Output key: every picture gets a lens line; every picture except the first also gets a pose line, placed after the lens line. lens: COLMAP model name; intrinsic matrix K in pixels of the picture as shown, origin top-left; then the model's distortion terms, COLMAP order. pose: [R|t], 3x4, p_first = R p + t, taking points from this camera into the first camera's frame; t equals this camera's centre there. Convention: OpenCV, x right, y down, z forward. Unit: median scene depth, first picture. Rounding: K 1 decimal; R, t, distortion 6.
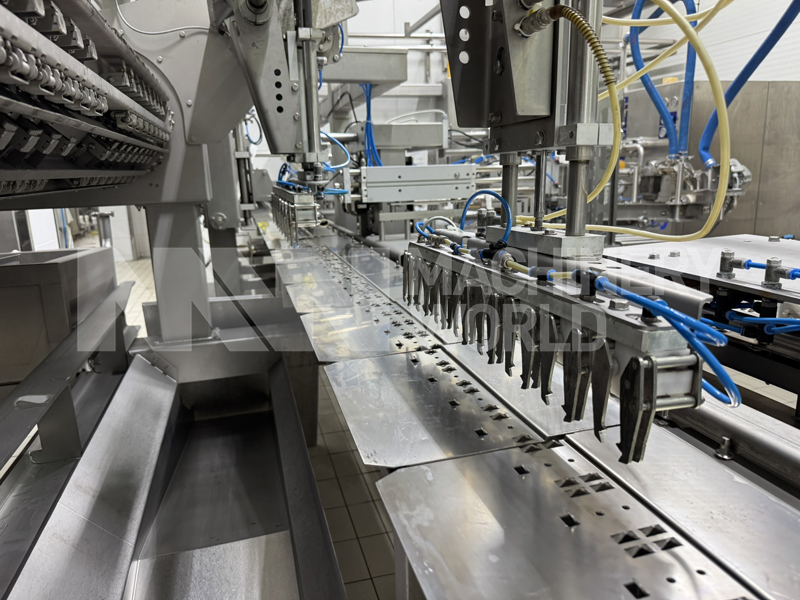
lens RADIAL K [[563.9, 0, 400.0], [0, 563.9, 300.0], [0, 0, 1]] dist [0.003172, -0.031339]
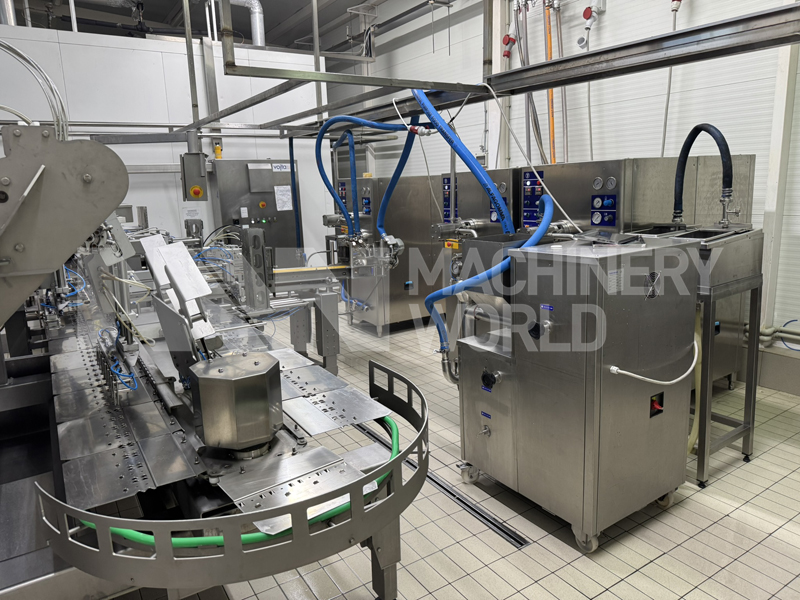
lens RADIAL K [[563.9, 0, 400.0], [0, 563.9, 300.0], [0, 0, 1]] dist [0.003172, -0.031339]
pose [[0.957291, -0.067522, 0.281133, 0.179435], [0.078705, 0.996486, -0.028666, -0.029118], [-0.278209, 0.049568, 0.959241, -0.507464]]
